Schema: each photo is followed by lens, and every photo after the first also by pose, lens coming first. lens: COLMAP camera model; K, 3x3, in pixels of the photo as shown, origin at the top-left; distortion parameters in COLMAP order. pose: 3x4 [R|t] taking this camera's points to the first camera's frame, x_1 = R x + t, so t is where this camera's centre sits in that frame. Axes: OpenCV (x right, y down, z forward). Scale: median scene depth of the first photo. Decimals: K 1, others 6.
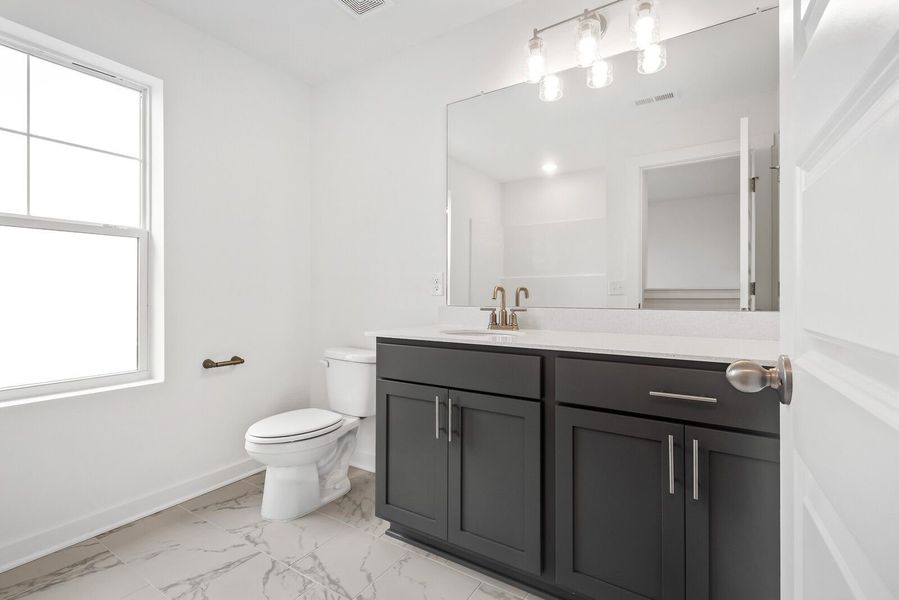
lens RADIAL K [[409.6, 0, 448.9], [0, 409.6, 307.7], [0, 0, 1]] dist [0.000638, -0.000028]
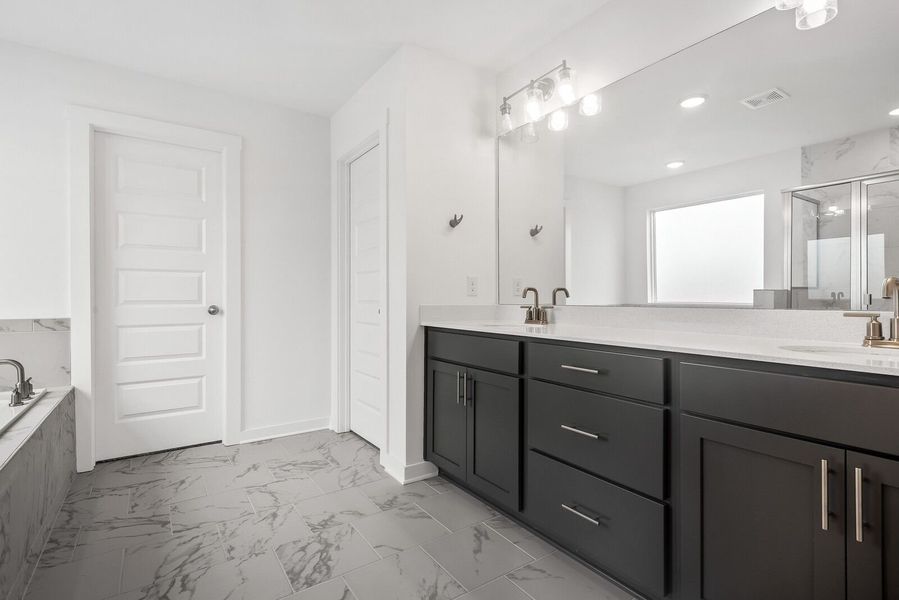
lens RADIAL K [[441.1, 0, 442.7], [0, 441.1, 304.8], [0, 0, 1]] dist [-0.001034, -0.000730]
pose [[0.910846, -0.000187, -0.412746, 0.437344], [-0.001867, 0.999988, -0.004573, 0.004980], [0.412741, 0.004935, 0.910835, -0.279405]]
